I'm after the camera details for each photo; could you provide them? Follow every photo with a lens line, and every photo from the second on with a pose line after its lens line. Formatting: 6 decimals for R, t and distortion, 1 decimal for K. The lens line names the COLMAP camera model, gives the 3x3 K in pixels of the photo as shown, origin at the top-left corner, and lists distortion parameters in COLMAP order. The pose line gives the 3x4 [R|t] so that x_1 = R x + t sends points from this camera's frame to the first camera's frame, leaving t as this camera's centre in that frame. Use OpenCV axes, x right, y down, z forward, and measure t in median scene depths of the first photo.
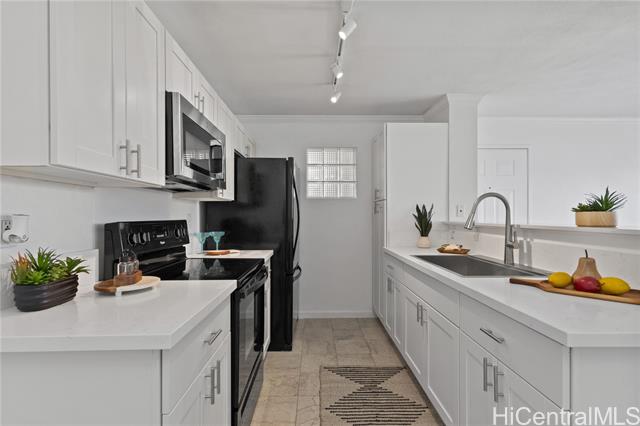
lens RADIAL K [[307.9, 0, 320.0], [0, 307.9, 213.0], [0, 0, 1]] dist [0.009795, 0.000177]
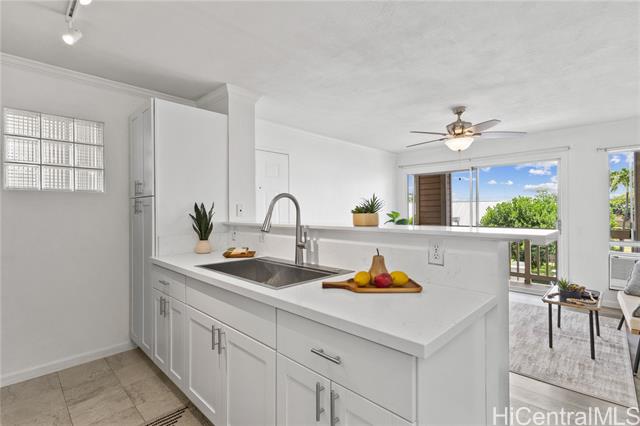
lens RADIAL K [[303.0, 0, 318.0], [0, 303.0, 210.5], [0, 0, 1]] dist [0.012055, 0.000063]
pose [[0.715331, -0.001214, 0.698785, -0.034551], [-0.001300, 0.999994, 0.003068, -0.011896], [-0.698785, -0.003103, 0.715325, 0.195227]]
